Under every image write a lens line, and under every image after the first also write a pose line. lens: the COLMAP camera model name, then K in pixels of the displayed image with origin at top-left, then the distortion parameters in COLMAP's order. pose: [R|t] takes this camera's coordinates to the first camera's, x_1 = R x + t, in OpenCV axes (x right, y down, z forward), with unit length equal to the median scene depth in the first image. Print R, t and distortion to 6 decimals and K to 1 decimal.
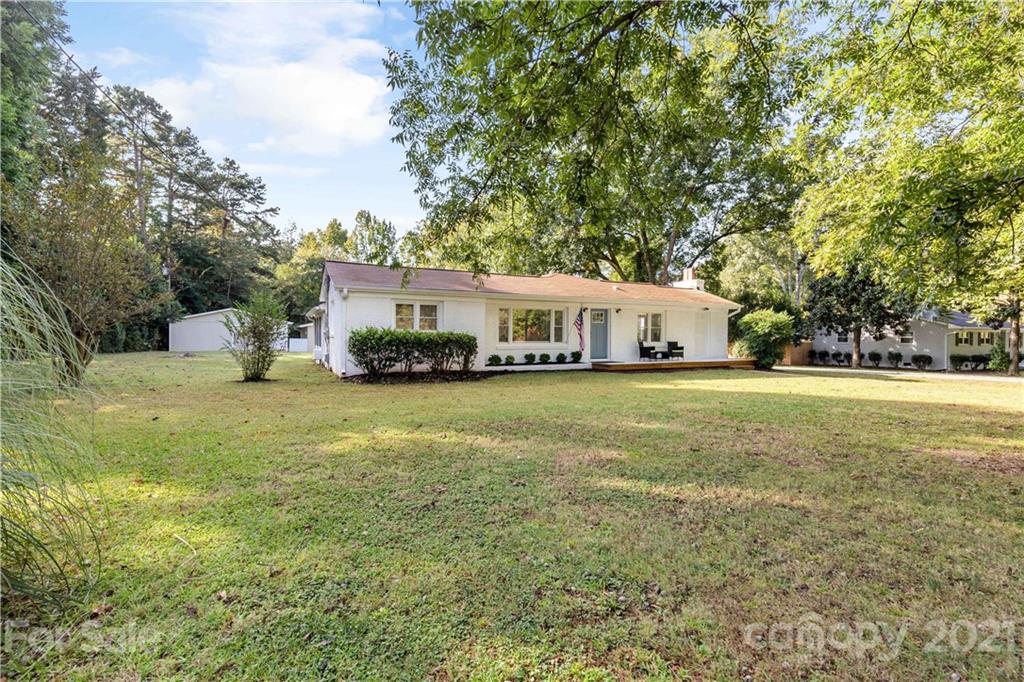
lens RADIAL K [[468.2, 0, 511.1], [0, 468.2, 341.6], [0, 0, 1]] dist [0.001950, 0.000136]
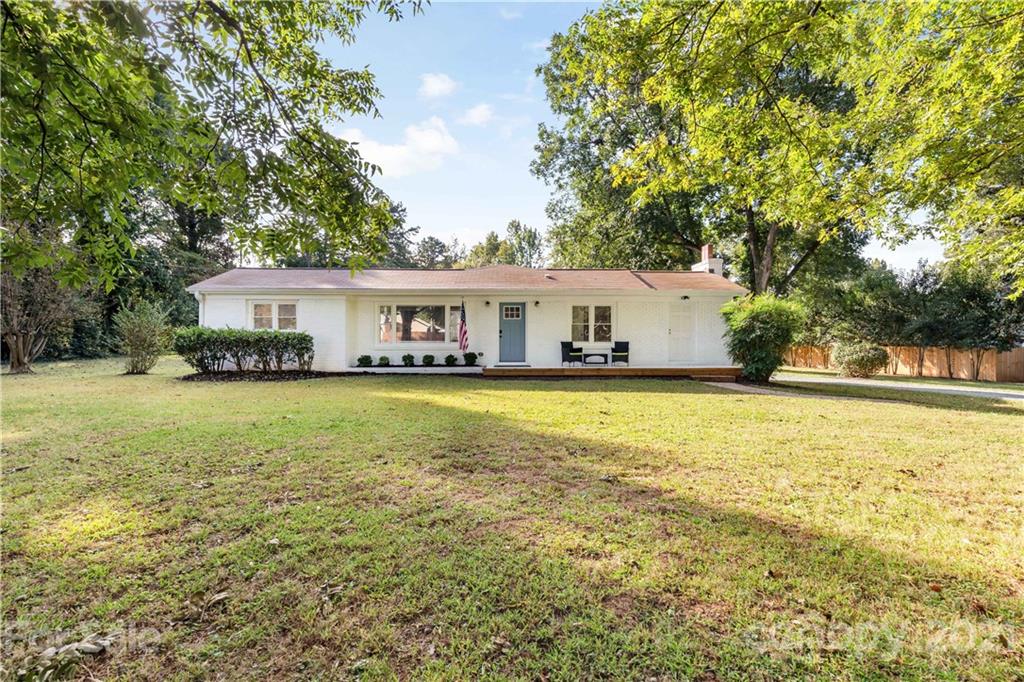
lens RADIAL K [[468.2, 0, 510.3], [0, 468.2, 335.2], [0, 0, 1]] dist [0.001950, 0.000136]
pose [[0.895237, -0.009292, -0.445493, 0.557441], [-0.001606, 0.999709, -0.024078, 0.008829], [0.445587, 0.022271, 0.894962, 0.247262]]
